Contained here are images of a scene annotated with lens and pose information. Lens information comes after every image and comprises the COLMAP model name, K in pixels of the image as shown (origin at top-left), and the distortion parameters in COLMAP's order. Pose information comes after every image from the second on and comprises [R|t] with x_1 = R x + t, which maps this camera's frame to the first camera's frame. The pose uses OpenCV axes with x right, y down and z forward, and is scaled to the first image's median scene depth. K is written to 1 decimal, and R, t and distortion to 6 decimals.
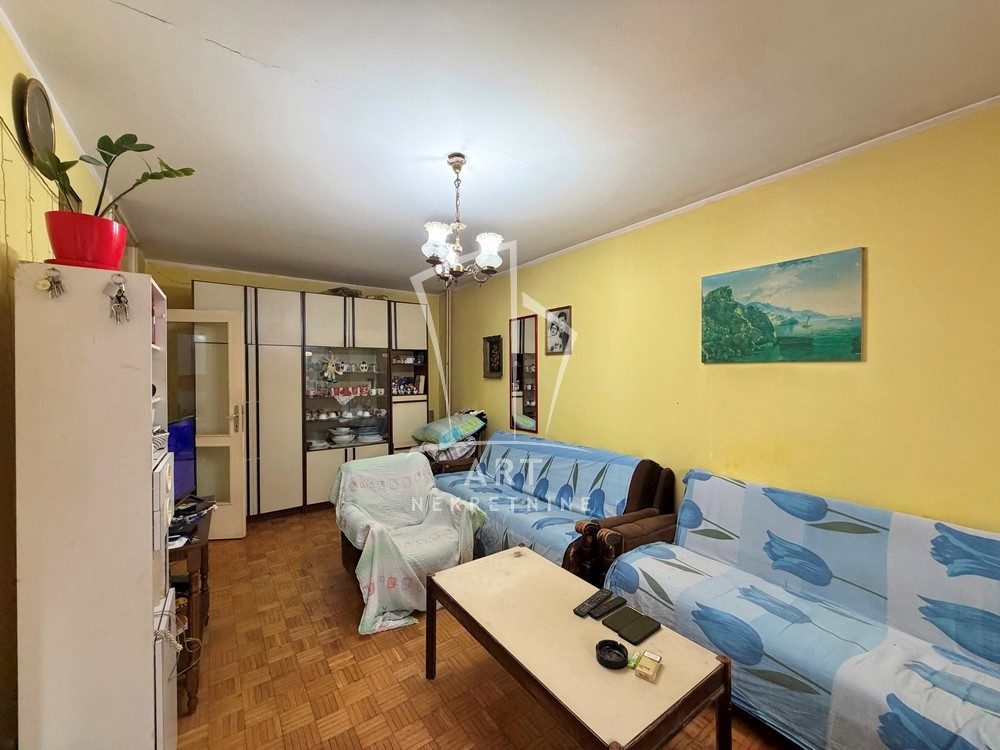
lens RADIAL K [[398.3, 0, 496.4], [0, 398.3, 377.0], [0, 0, 1]] dist [-0.000503, 0.000084]
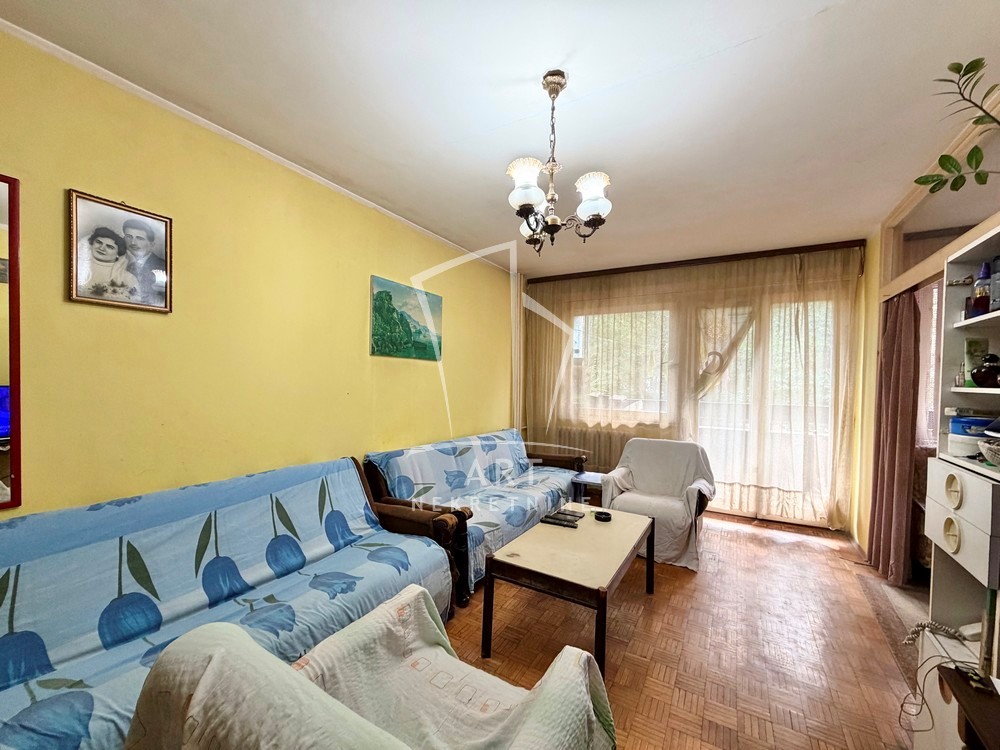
lens RADIAL K [[402.6, 0, 496.5], [0, 402.6, 388.1], [0, 0, 1]] dist [-0.000653, -0.000173]
pose [[-0.402504, -0.026742, 0.915027, -0.687916], [-0.013340, 0.999638, 0.023347, 0.028842], [-0.915321, -0.002809, -0.402716, 1.243901]]
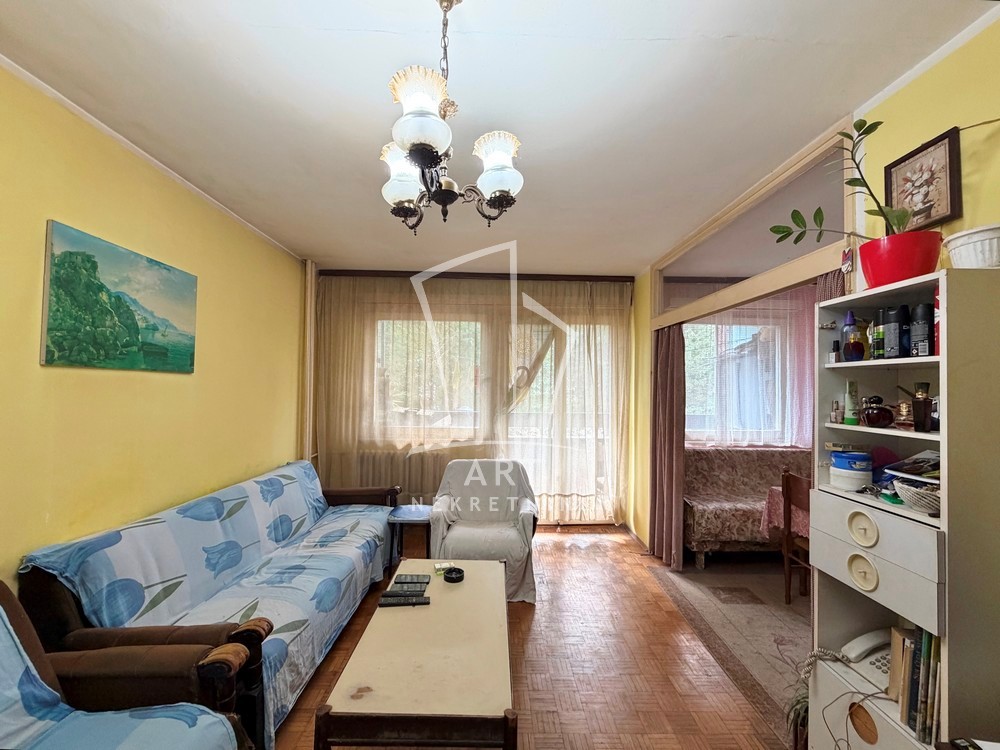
lens RADIAL K [[407.9, 0, 495.1], [0, 407.9, 377.0], [0, 0, 1]] dist [-0.001226, -0.000158]
pose [[-0.821274, 0.002461, 0.570528, -0.402391], [-0.011338, 0.999723, -0.020634, -0.013450], [-0.570421, -0.023414, -0.821019, 1.226171]]
